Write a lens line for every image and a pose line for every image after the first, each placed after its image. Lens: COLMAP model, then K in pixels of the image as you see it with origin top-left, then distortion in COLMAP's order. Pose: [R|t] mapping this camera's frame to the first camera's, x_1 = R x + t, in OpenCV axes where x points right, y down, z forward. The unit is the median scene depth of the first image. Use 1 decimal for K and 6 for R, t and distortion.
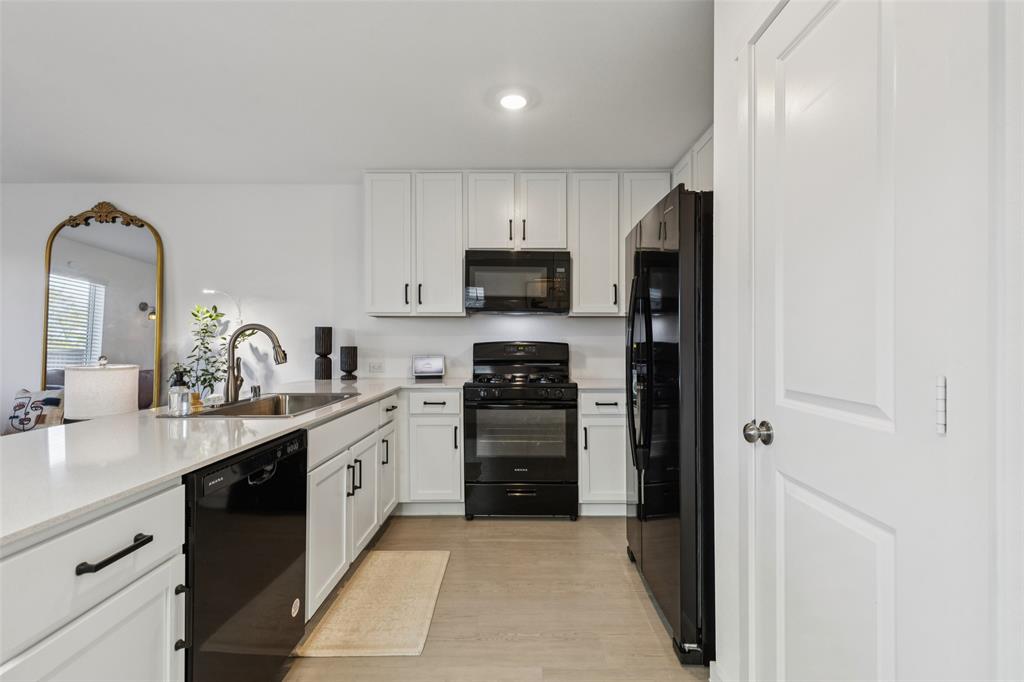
lens RADIAL K [[467.1, 0, 512.0], [0, 467.1, 341.0], [0, 0, 1]] dist [0.009487, -0.000174]
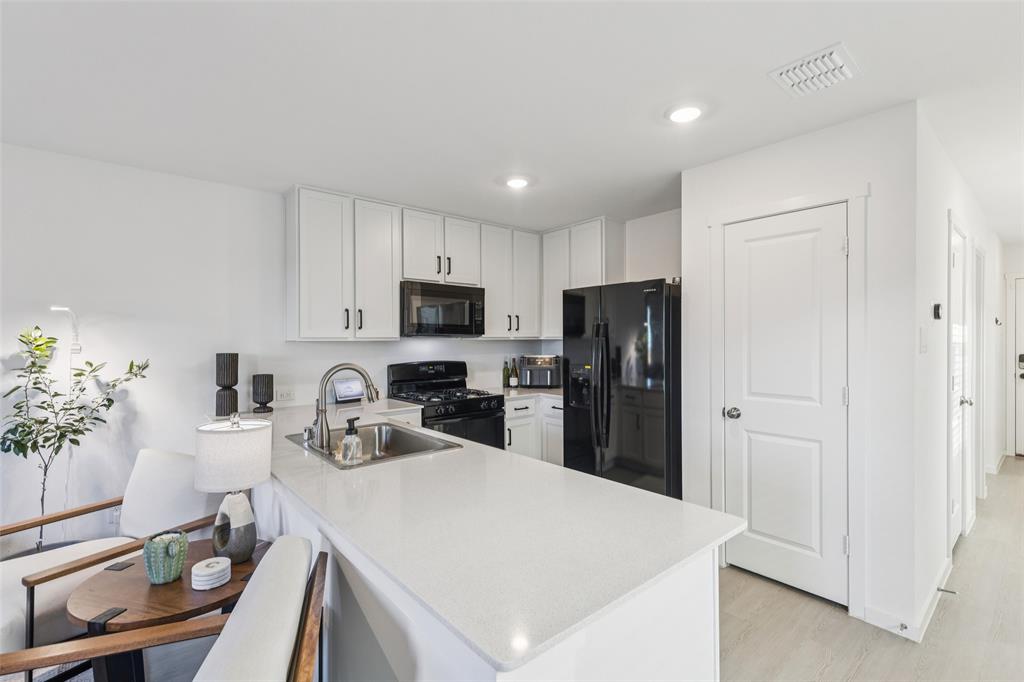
lens RADIAL K [[458.4, 0, 512.0], [0, 458.4, 341.0], [0, 0, 1]] dist [0.002750, 0.000278]
pose [[0.756413, -0.009472, 0.654026, -0.653526], [0.008218, 0.999954, 0.004977, -0.061438], [-0.654043, 0.001610, 0.756456, 0.037987]]
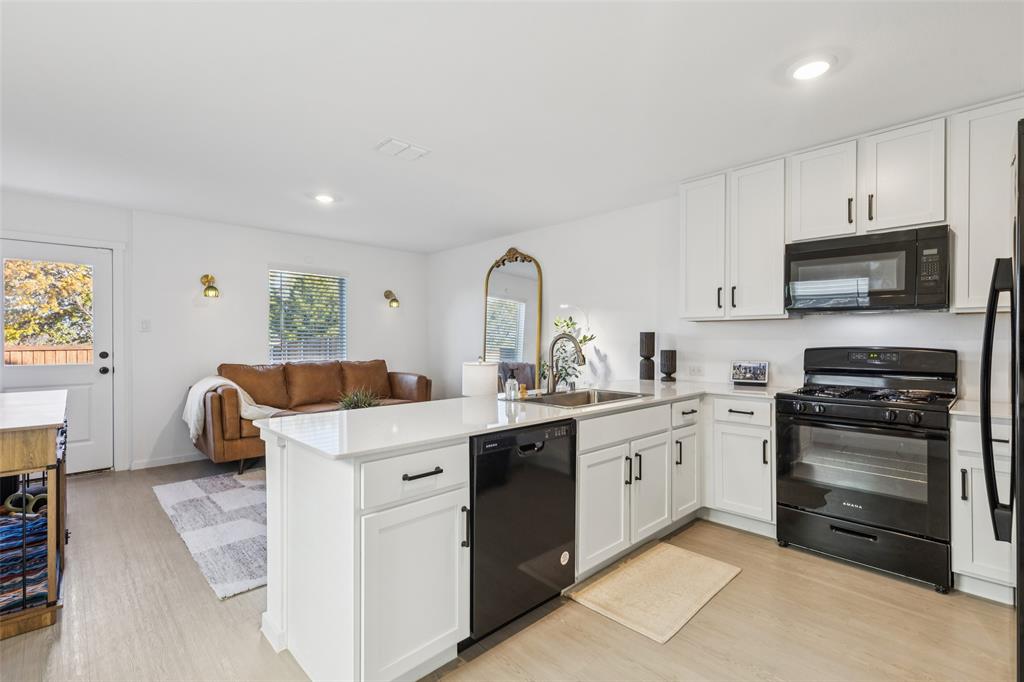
lens RADIAL K [[458.4, 0, 512.0], [0, 458.4, 341.0], [0, 0, 1]] dist [0.002750, 0.000278]
pose [[0.700576, 0.000548, -0.713578, 0.172977], [0.000806, 0.999998, 0.001559, -0.012777], [0.713577, -0.001667, 0.700575, 0.013295]]
